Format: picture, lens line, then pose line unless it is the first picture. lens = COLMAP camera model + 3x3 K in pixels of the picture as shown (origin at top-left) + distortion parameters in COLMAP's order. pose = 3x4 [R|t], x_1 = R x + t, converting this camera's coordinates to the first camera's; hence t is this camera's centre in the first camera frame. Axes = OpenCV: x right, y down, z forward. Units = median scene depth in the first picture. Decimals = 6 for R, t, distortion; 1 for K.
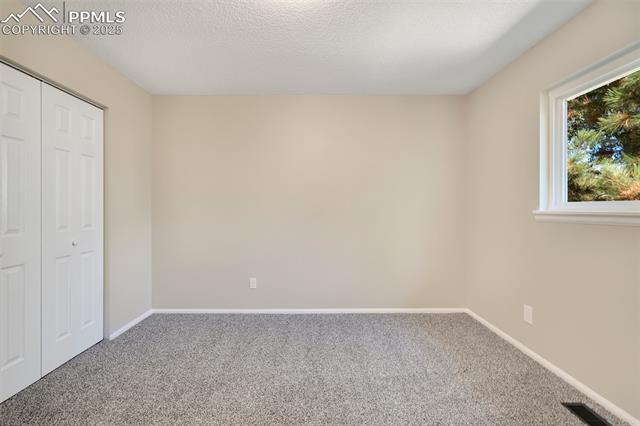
lens RADIAL K [[299.8, 0, 319.0], [0, 299.8, 212.2], [0, 0, 1]] dist [0.000805, 0.000415]
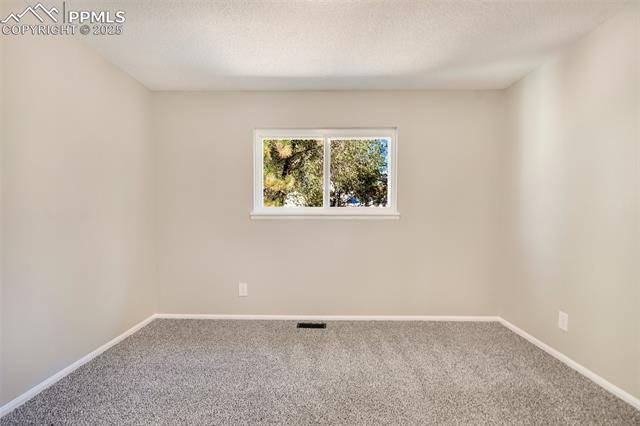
lens RADIAL K [[298.7, 0, 319.4], [0, 298.7, 220.0], [0, 0, 1]] dist [-0.003459, -0.000060]
pose [[0.025098, -0.029002, 0.999264, -0.624264], [0.004492, 0.999572, 0.028898, -0.008292], [-0.999675, 0.003764, 0.025217, 0.623626]]
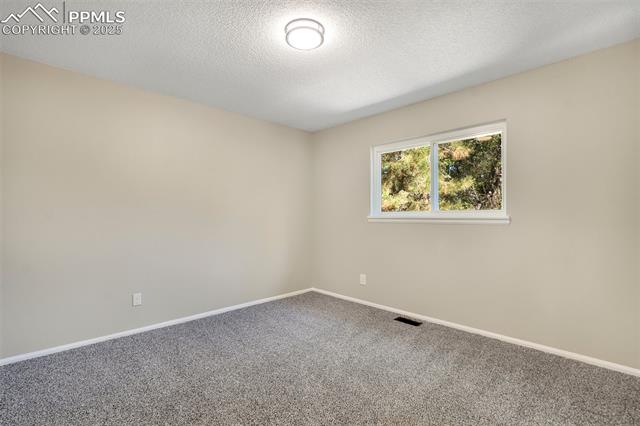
lens RADIAL K [[299.8, 0, 319.0], [0, 299.8, 212.2], [0, 0, 1]] dist [0.000805, 0.000415]
pose [[0.723264, 0.005233, 0.690552, -0.610143], [0.007414, 0.999855, -0.015343, -0.002938], [-0.690532, 0.016217, 0.723120, -0.024633]]
